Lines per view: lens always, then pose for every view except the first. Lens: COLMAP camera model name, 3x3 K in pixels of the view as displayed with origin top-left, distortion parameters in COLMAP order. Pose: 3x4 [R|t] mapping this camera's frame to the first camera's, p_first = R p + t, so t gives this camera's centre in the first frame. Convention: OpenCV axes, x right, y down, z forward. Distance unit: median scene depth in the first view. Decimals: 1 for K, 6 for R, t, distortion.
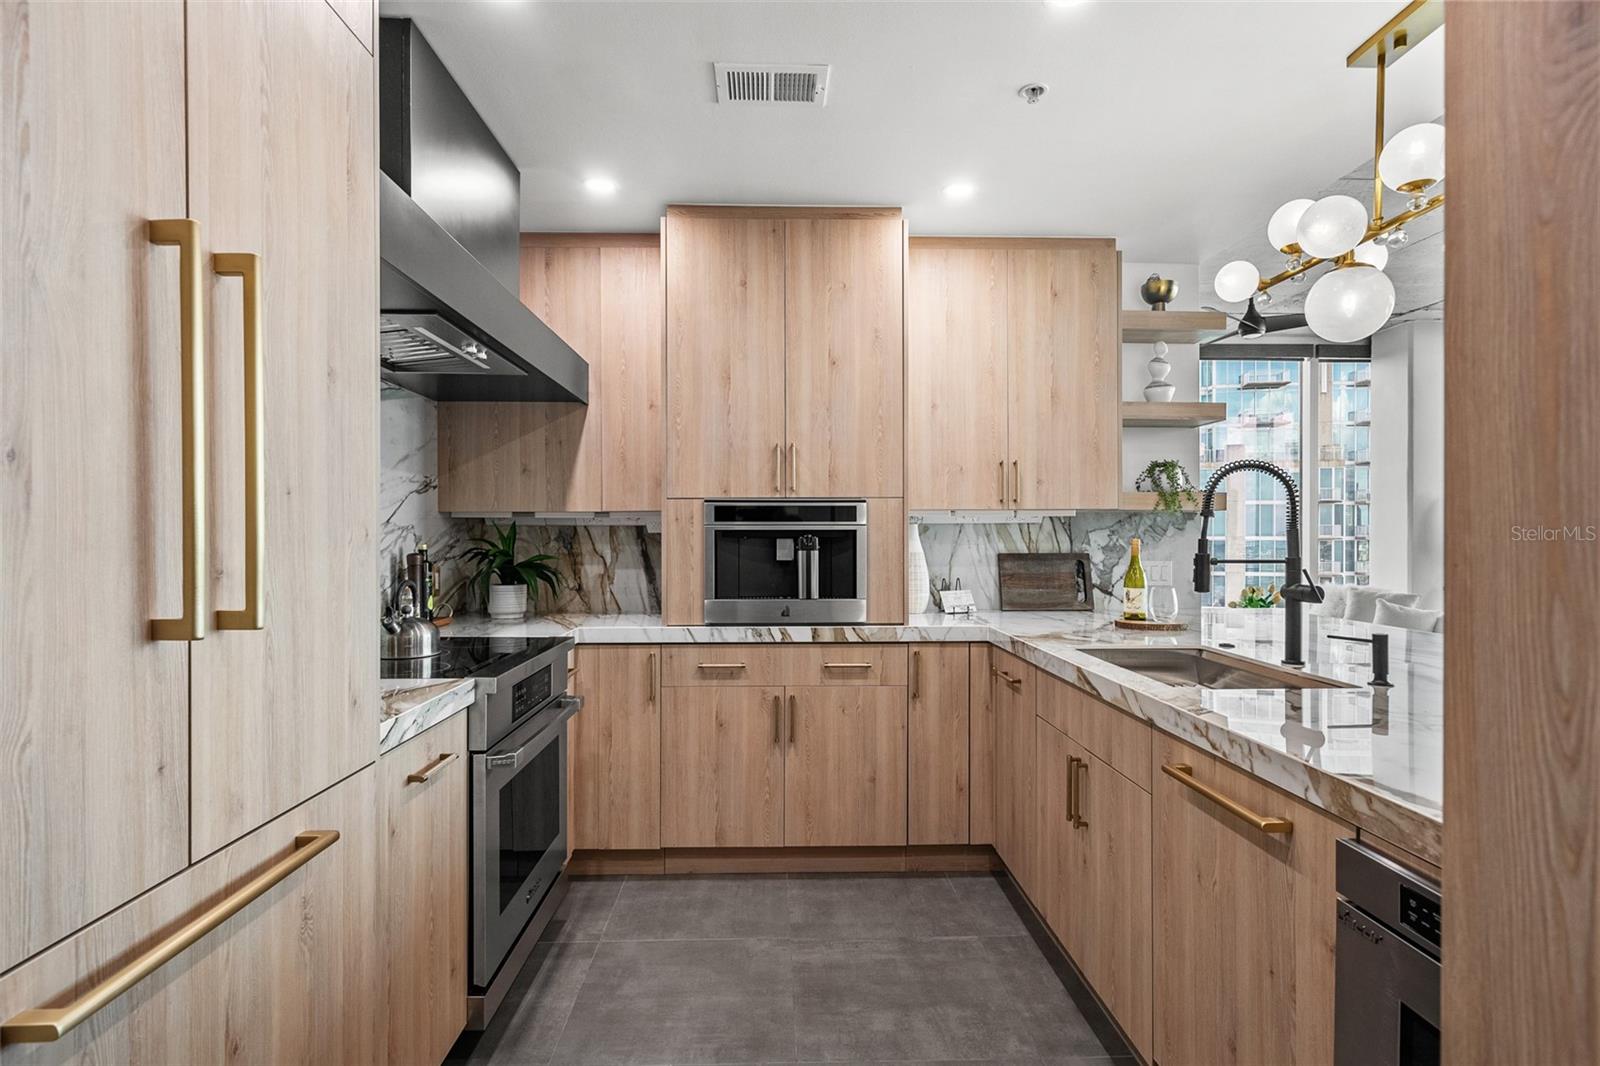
lens RADIAL K [[801.6, 0, 794.8], [0, 801.6, 535.1], [0, 0, 1]] dist [-0.002705, 0.000413]
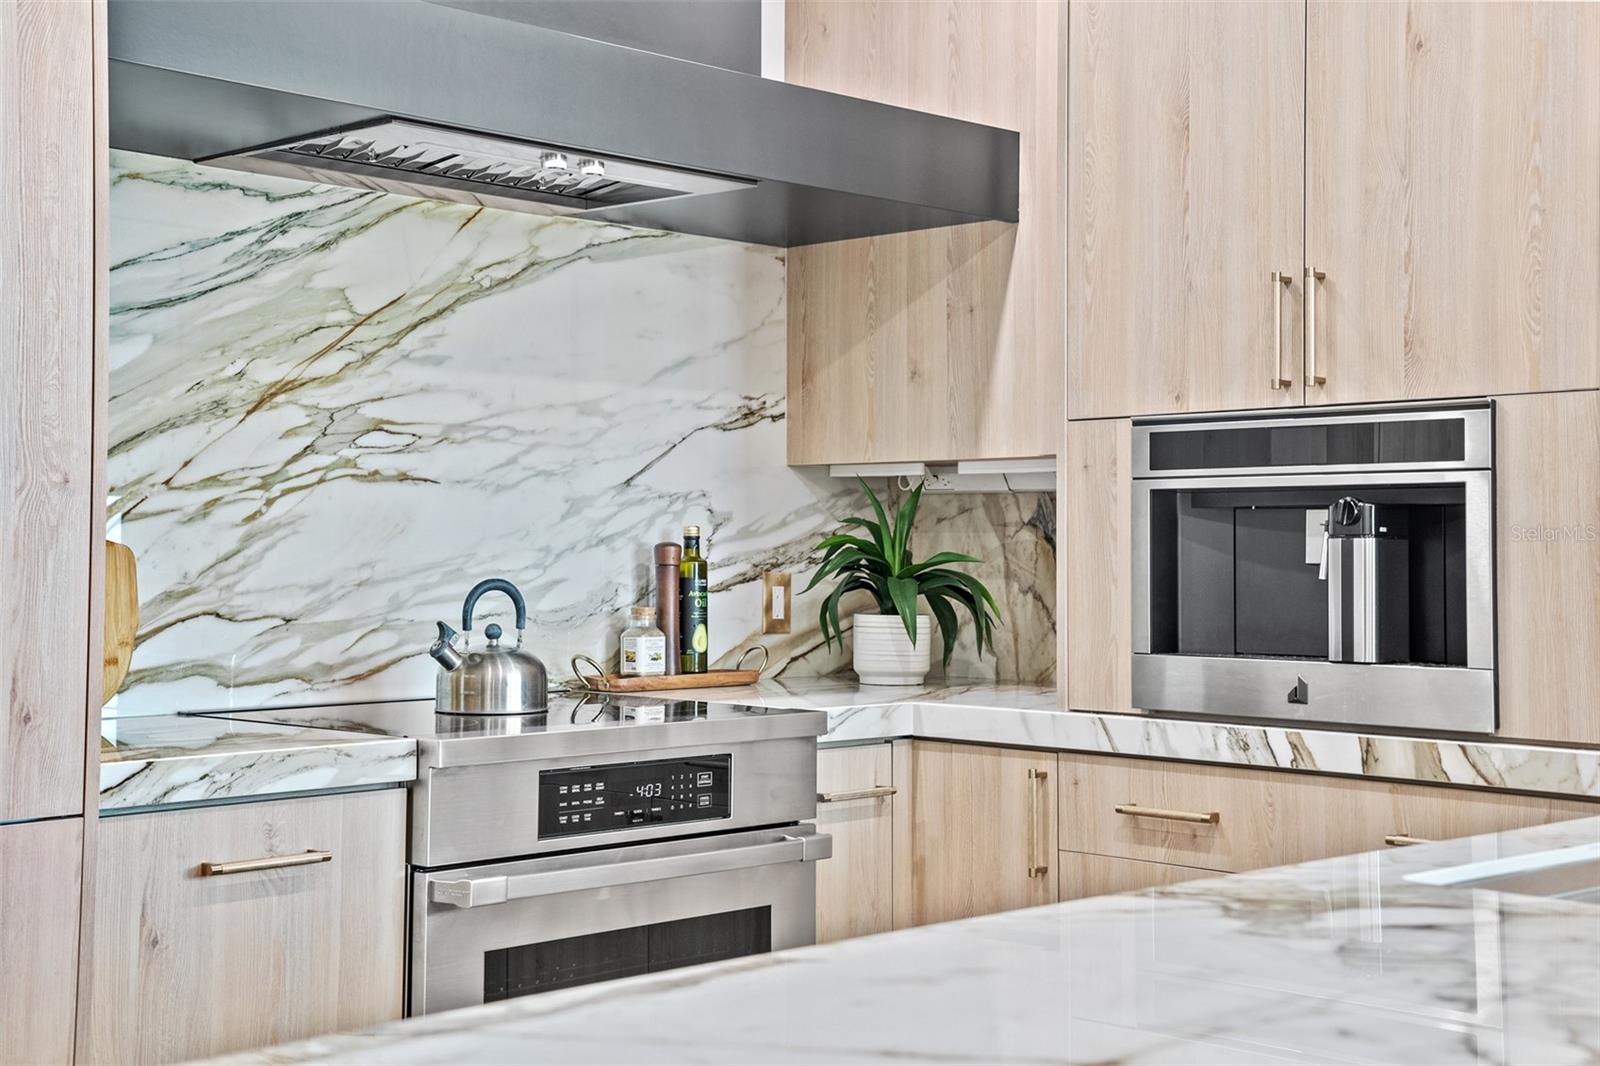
lens RADIAL K [[2189.7, 0, 801.4], [0, 2189.7, 475.5], [0, 0, 1]] dist [0.156811, 0.020207]
pose [[0.689347, -0.022181, -0.724092, 0.612606], [-0.005462, 0.999344, -0.035813, 0.028774], [0.724411, 0.028642, 0.688773, 0.063526]]
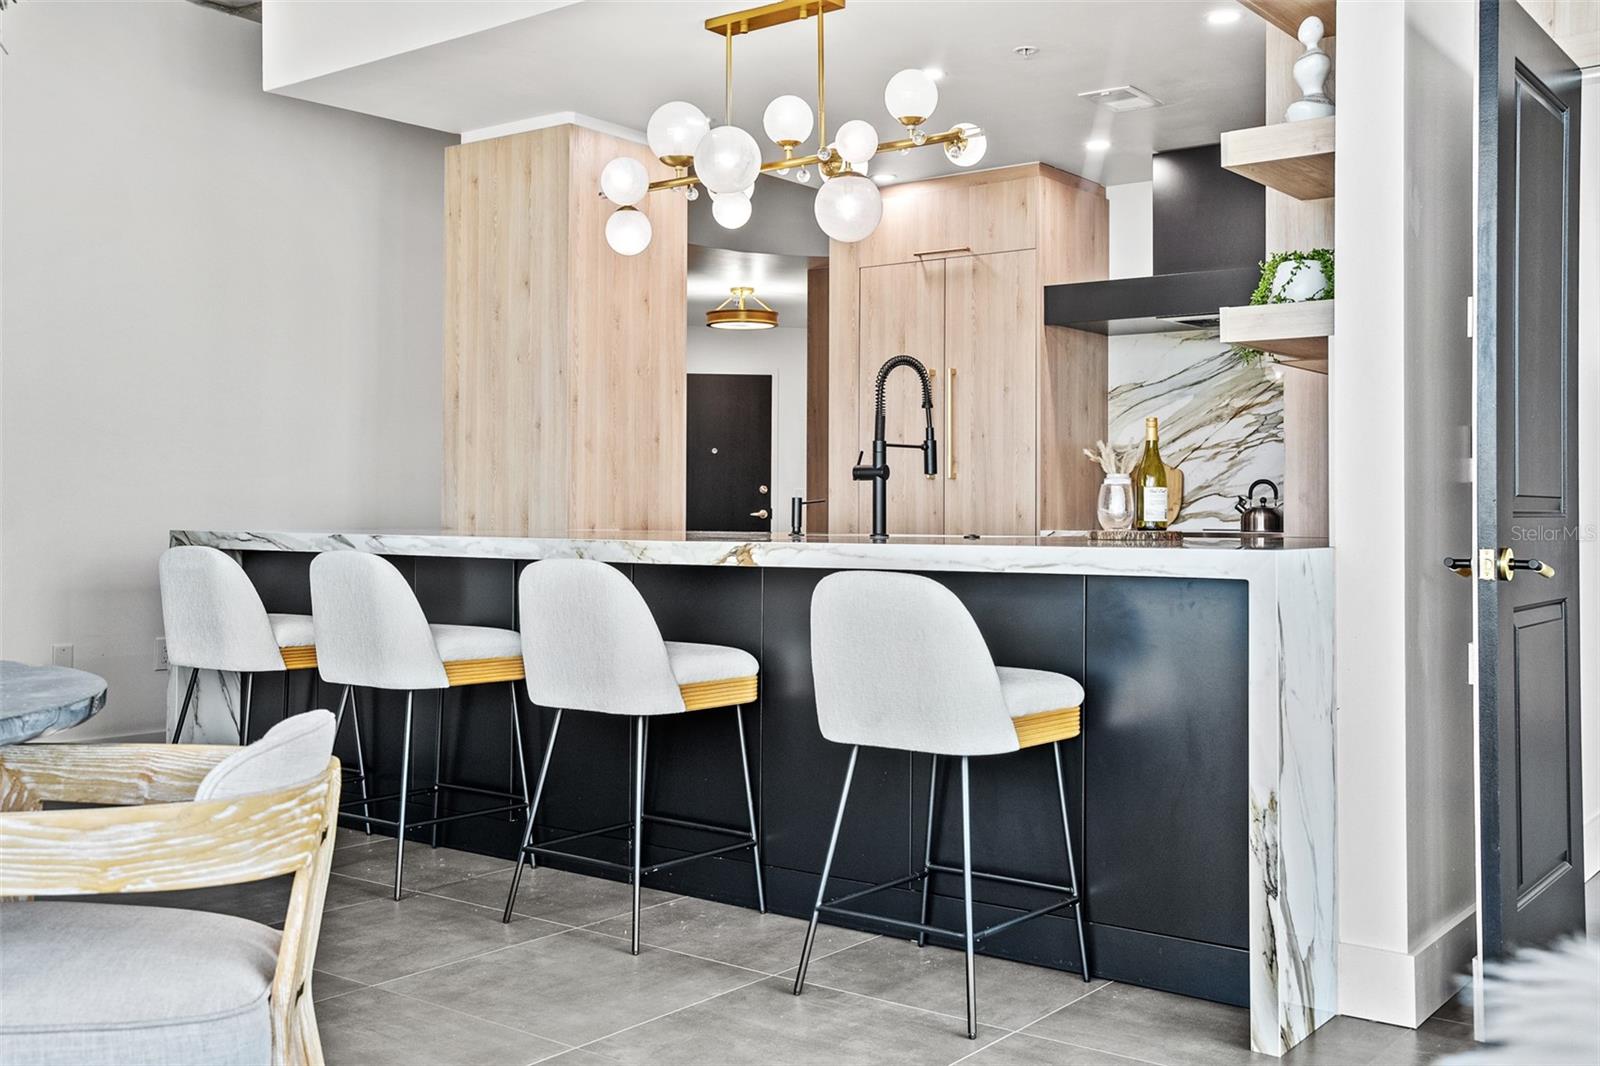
lens RADIAL K [[1562.6, 0, 801.6], [0, 1562.6, 469.6], [0, 0, 1]] dist [0.007412, 0.008199]
pose [[-0.628904, -0.023237, -0.777136, 1.689570], [-0.005937, 0.999668, -0.025087, 0.087129], [0.777460, -0.011163, -0.628833, 1.625389]]
